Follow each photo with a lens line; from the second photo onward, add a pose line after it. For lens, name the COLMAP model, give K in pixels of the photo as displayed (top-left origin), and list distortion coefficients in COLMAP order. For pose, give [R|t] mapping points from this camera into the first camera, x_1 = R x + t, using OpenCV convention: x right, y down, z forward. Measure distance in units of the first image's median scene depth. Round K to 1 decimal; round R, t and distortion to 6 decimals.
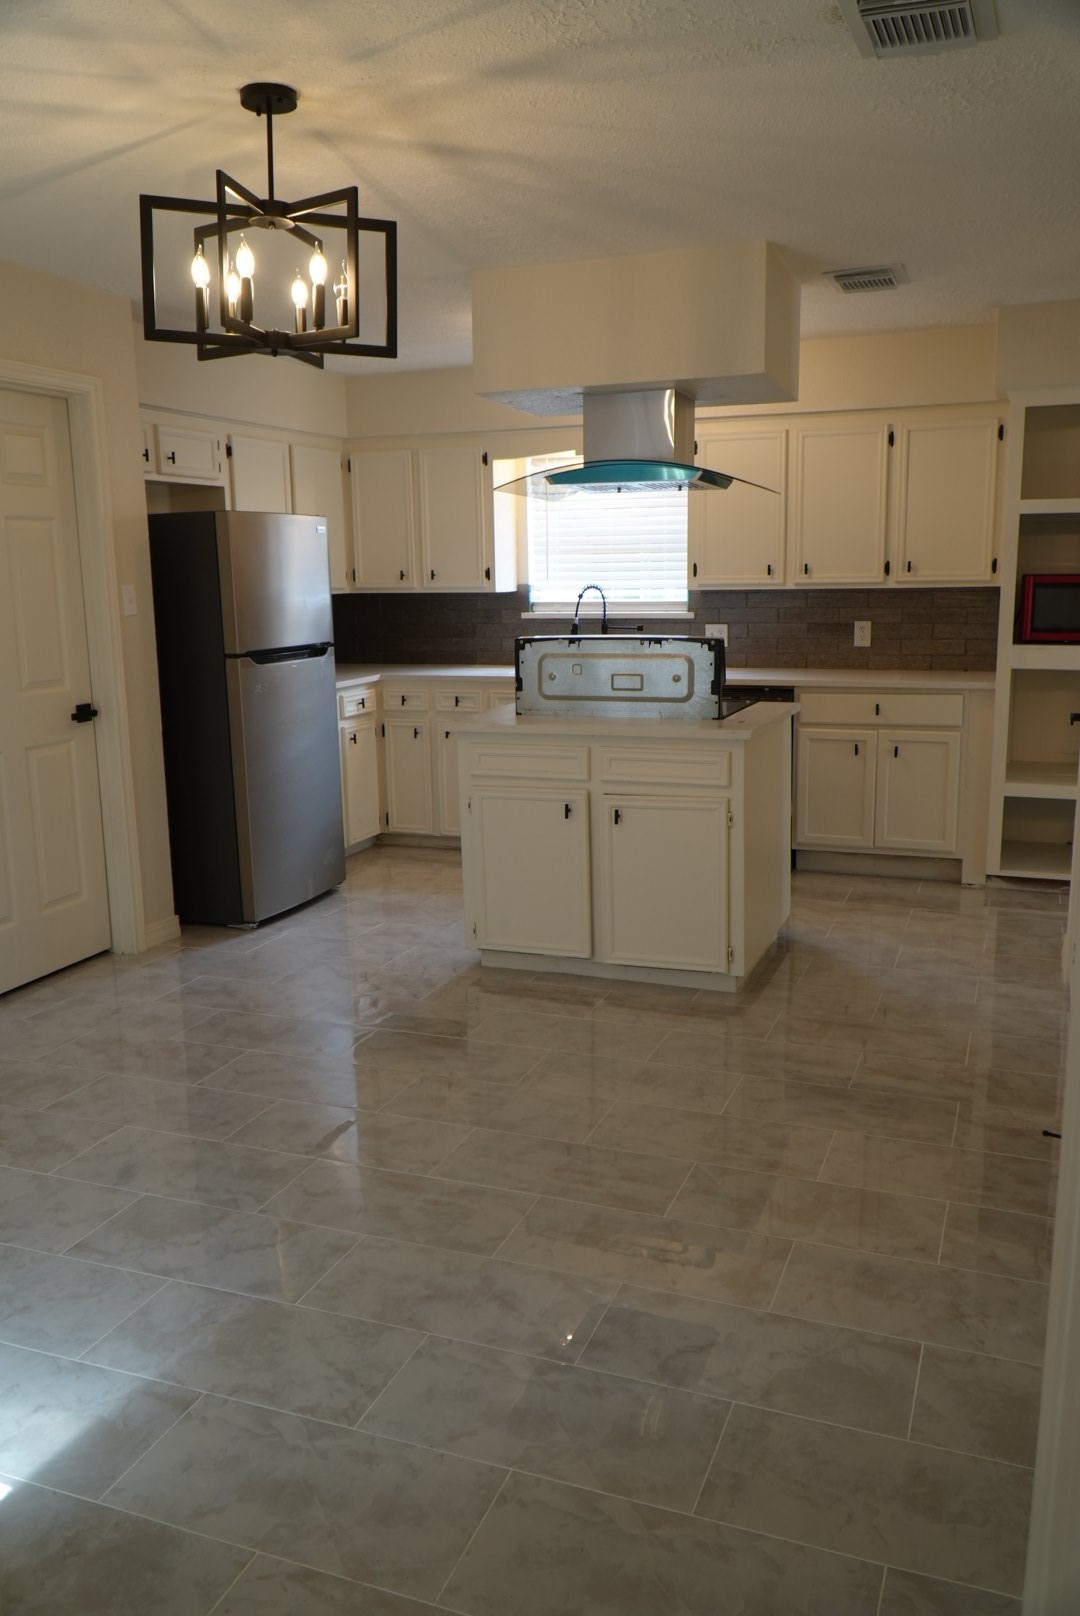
lens RADIAL K [[1285.1, 0, 536.9], [0, 1285.1, 809.1], [0, 0, 1]] dist [0.004715, -0.024904]
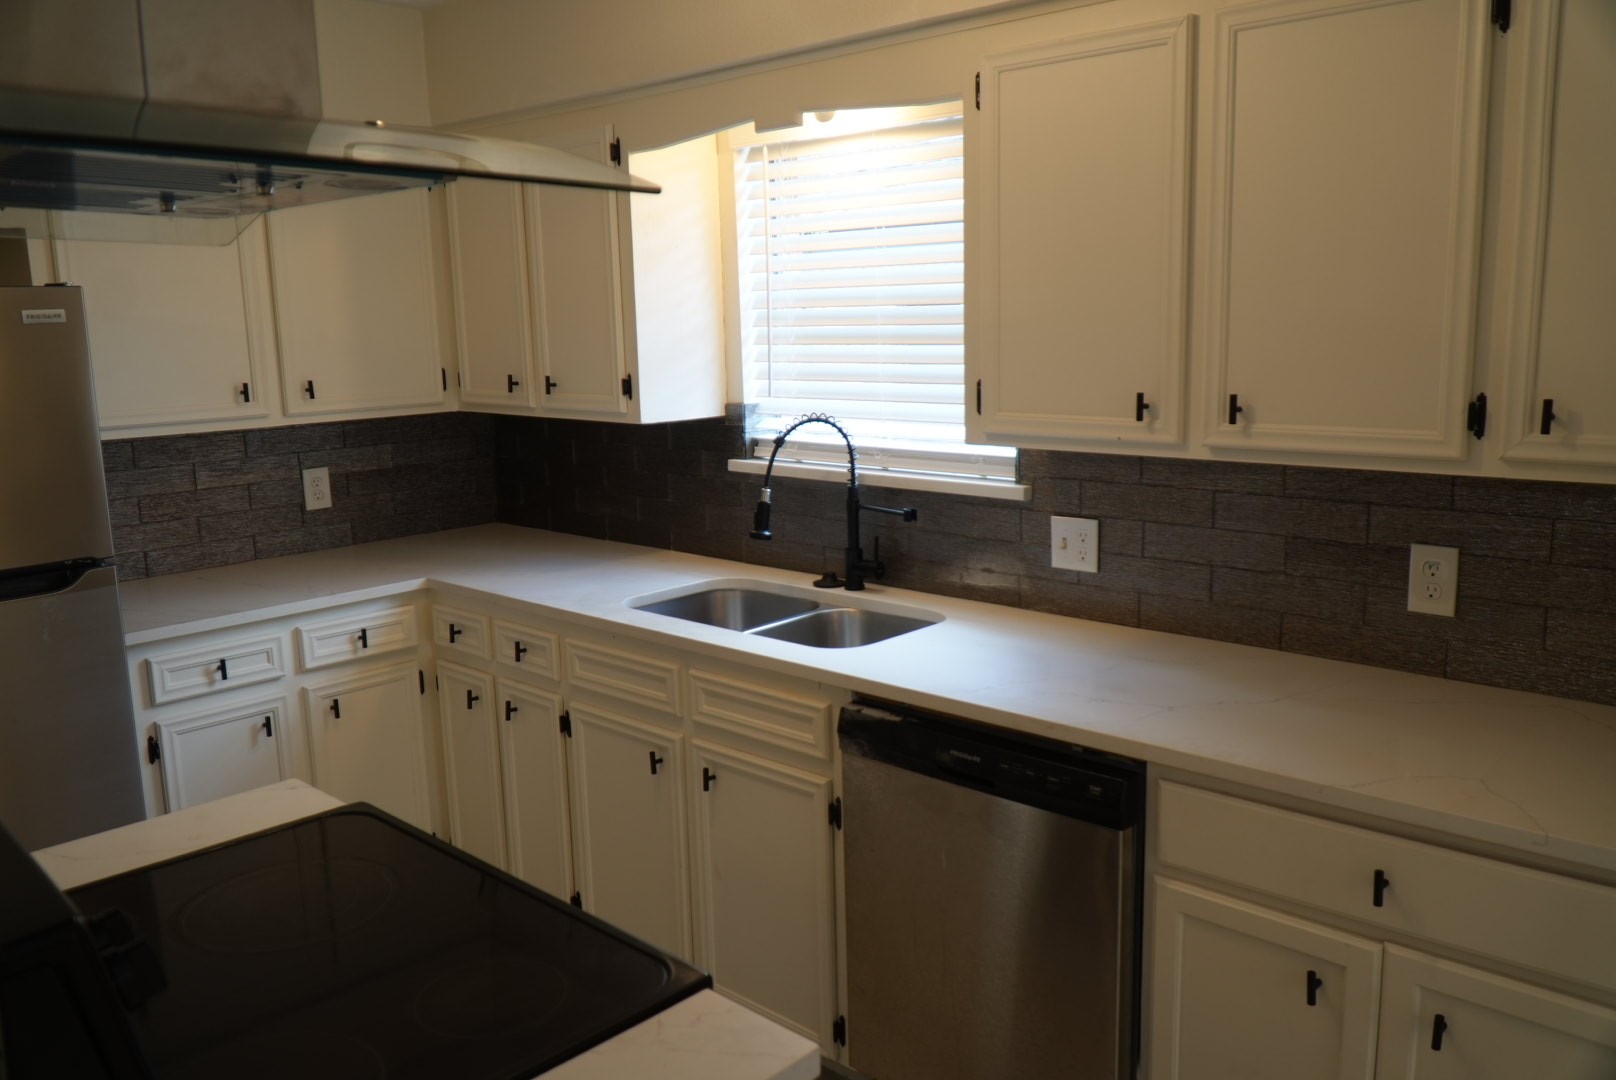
lens RADIAL K [[1285.1, 0, 820.0], [0, 1285.1, 539.2], [0, 0, 1]] dist [0.004715, -0.024904]
pose [[0.929498, 0.059733, -0.363958, 0.222974], [-0.060975, 0.998106, 0.008088, -0.139500], [0.363752, 0.014675, 0.931380, 0.597063]]
